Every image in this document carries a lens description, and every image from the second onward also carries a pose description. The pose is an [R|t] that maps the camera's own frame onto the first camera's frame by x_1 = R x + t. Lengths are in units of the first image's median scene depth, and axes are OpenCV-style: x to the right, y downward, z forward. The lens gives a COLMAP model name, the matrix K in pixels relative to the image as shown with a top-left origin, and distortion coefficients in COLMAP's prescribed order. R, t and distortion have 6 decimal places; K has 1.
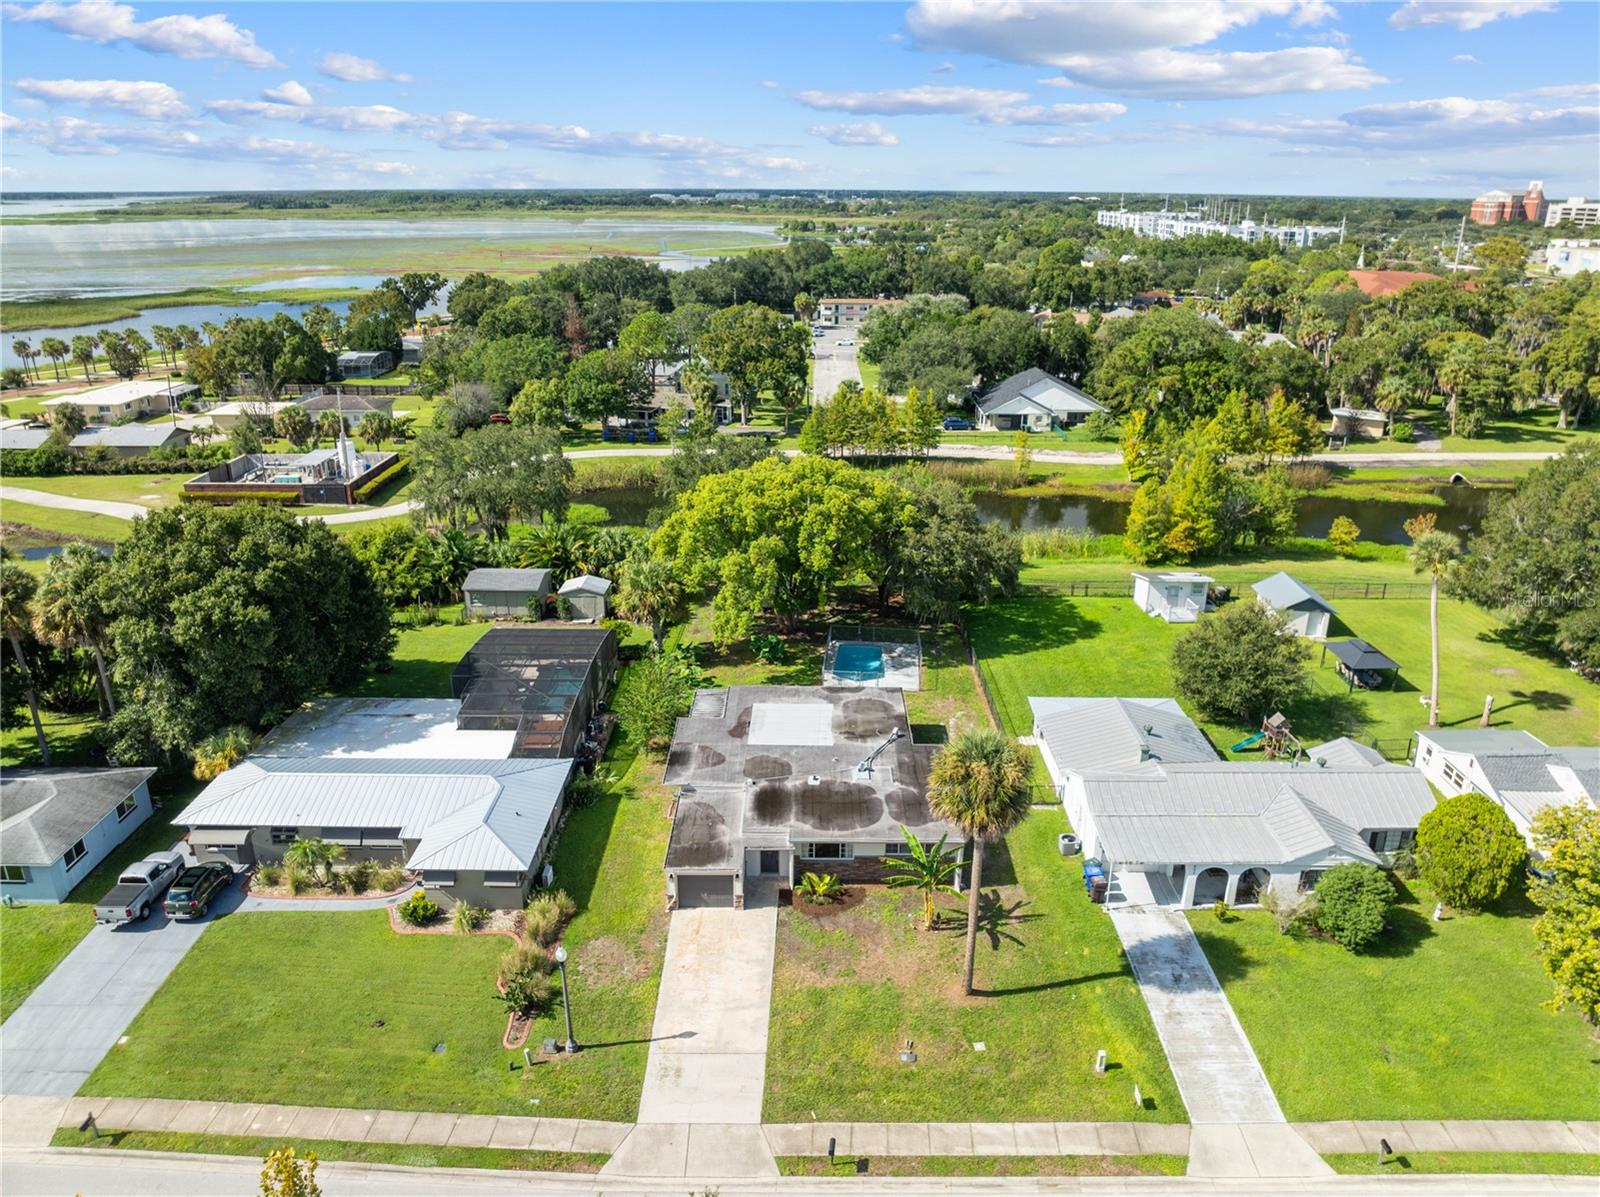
lens RADIAL K [[1127.0, 0, 806.7], [0, 1127.0, 594.1], [0, 0, 1]] dist [-0.037268, 0.007048]
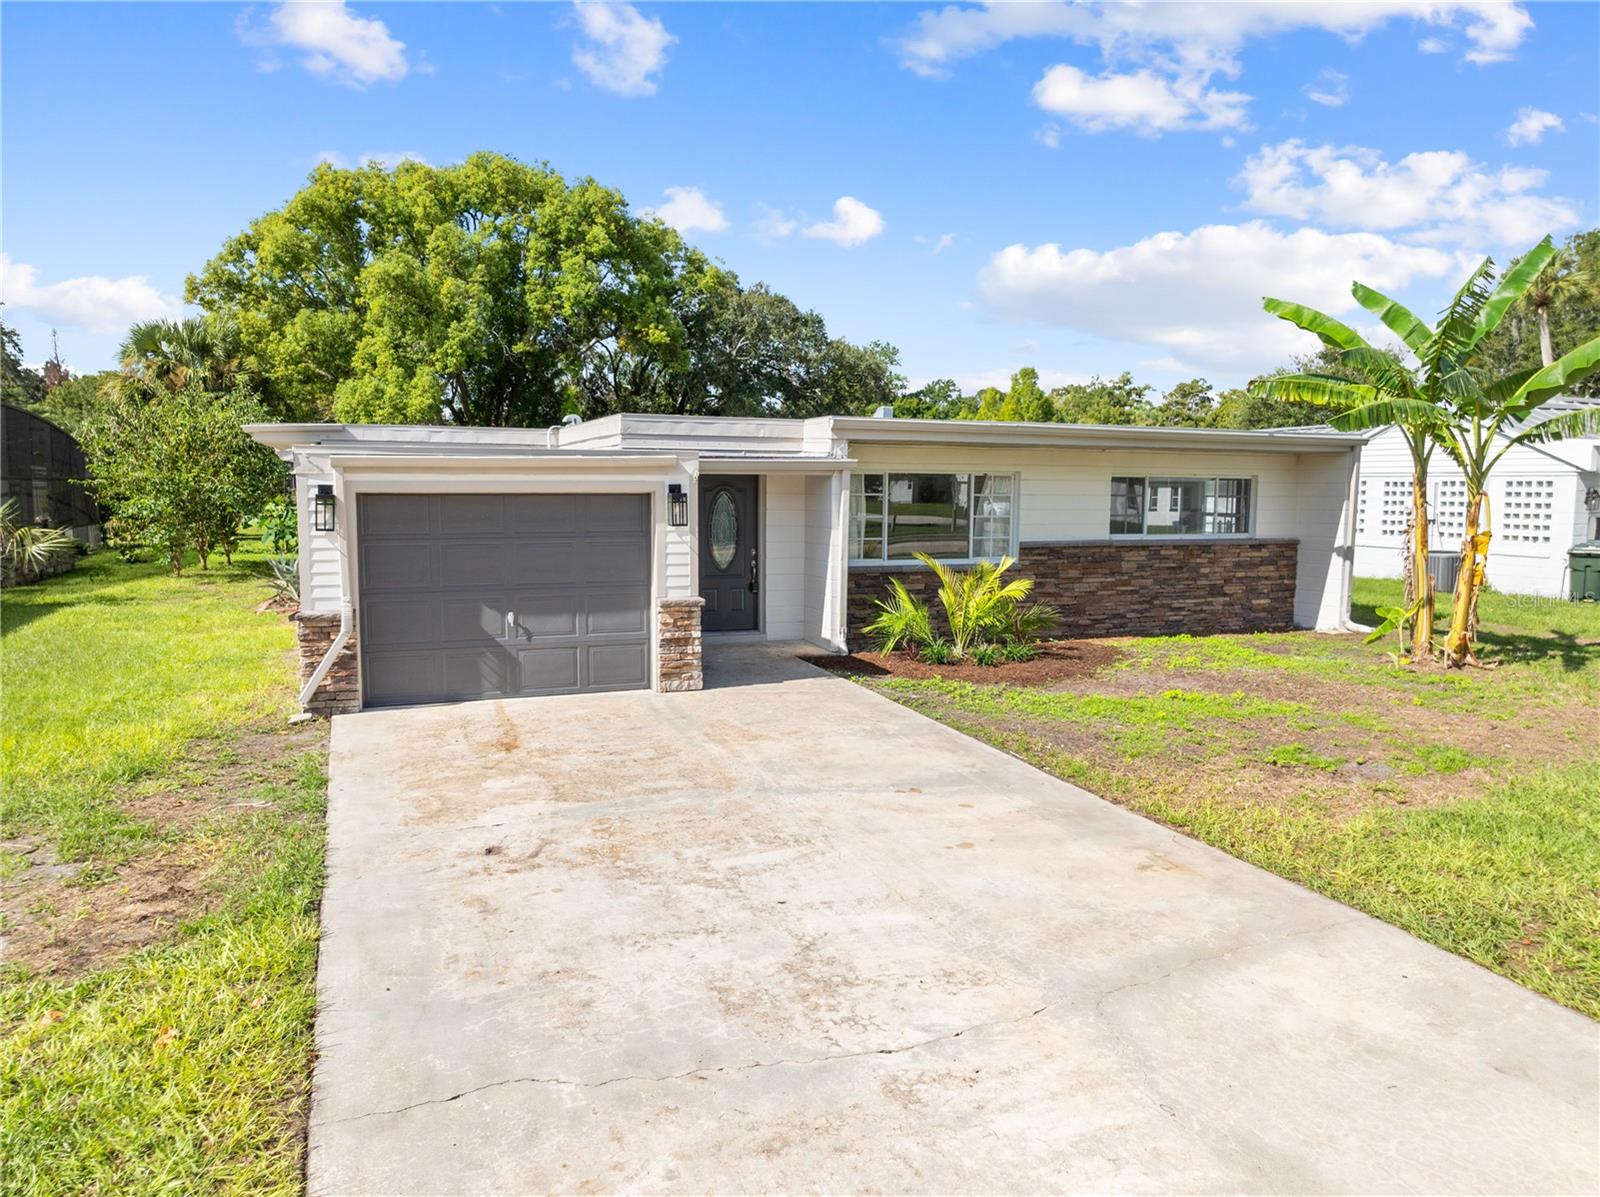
lens RADIAL K [[1127.0, 0, 806.7], [0, 1127.0, 594.1], [0, 0, 1]] dist [-0.037268, 0.007048]
pose [[0.928658, -0.029407, 0.369769, -0.093094], [0.119703, 0.967279, -0.223704, 0.255143], [-0.351092, 0.252007, 0.901791, 0.654476]]
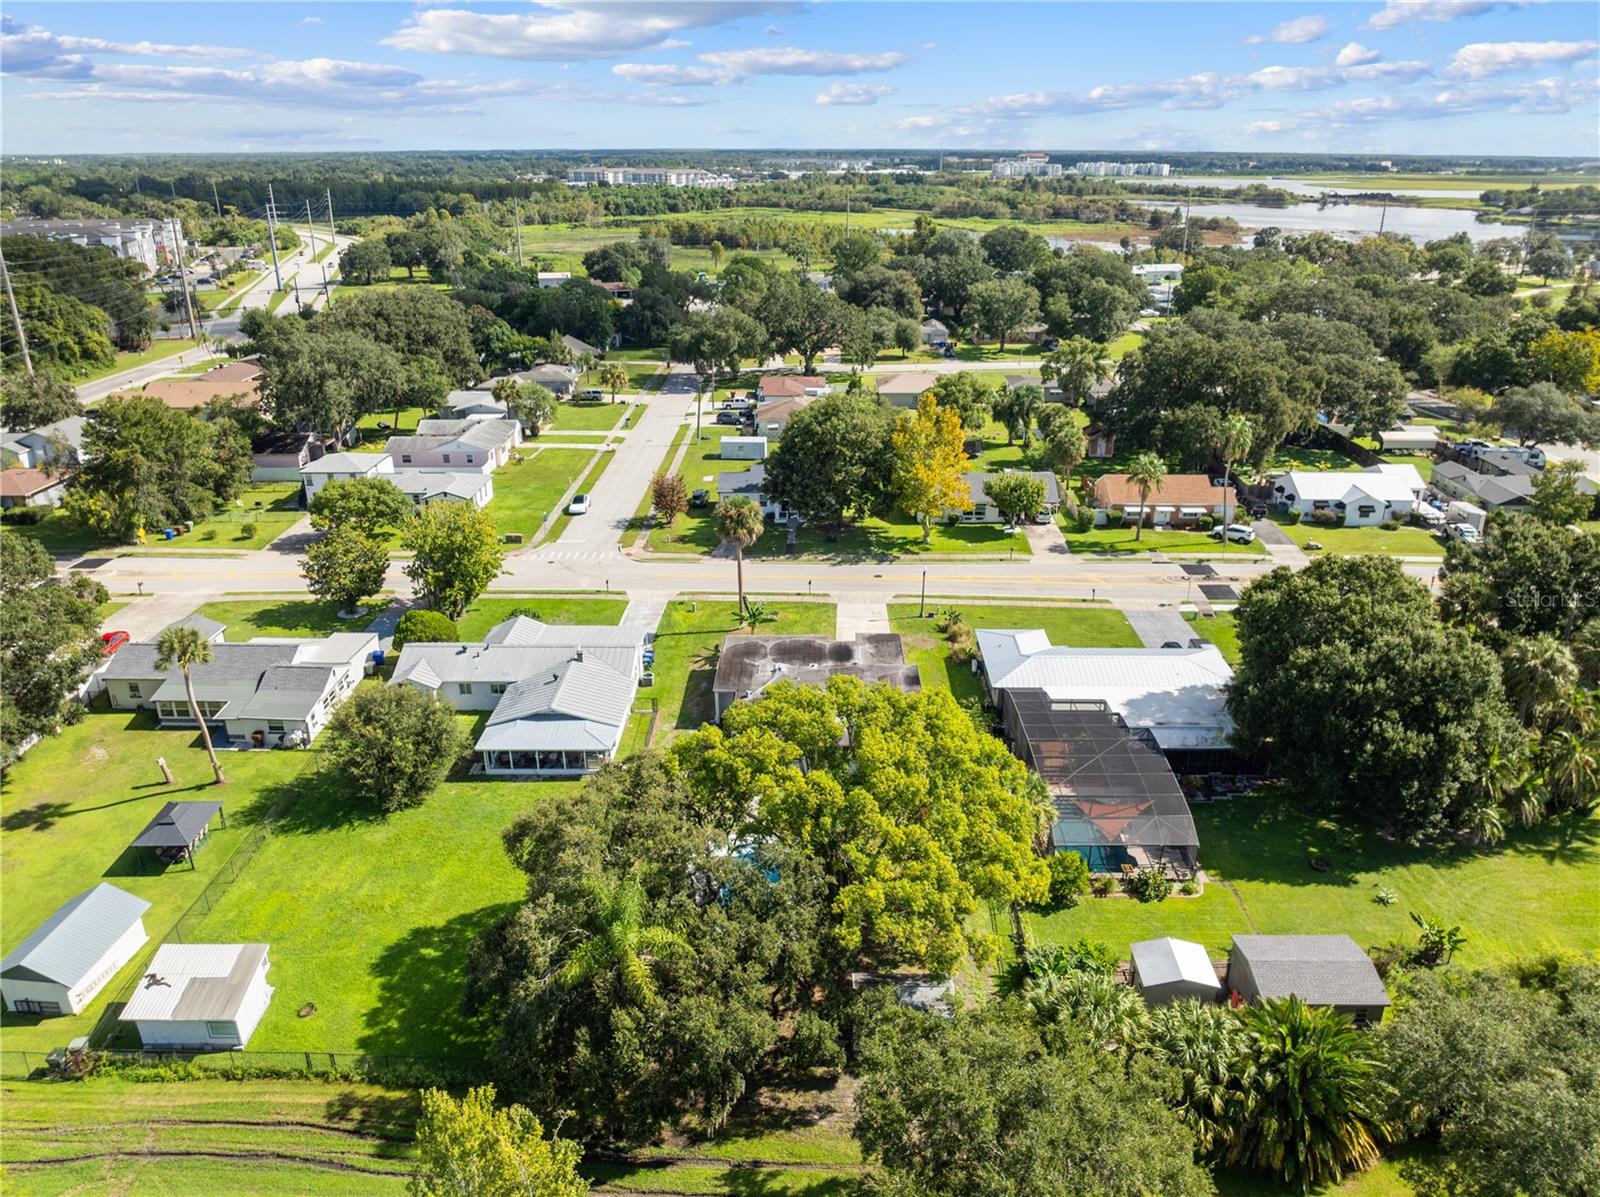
lens RADIAL K [[1127.0, 0, 806.7], [0, 1127.0, 594.1], [0, 0, 1]] dist [-0.037268, 0.007048]
pose [[-0.999894, -0.009426, 0.011107, 0.000117], [0.000342, 0.747062, 0.664754, -0.784991], [-0.014564, 0.664687, -0.746980, 1.832277]]
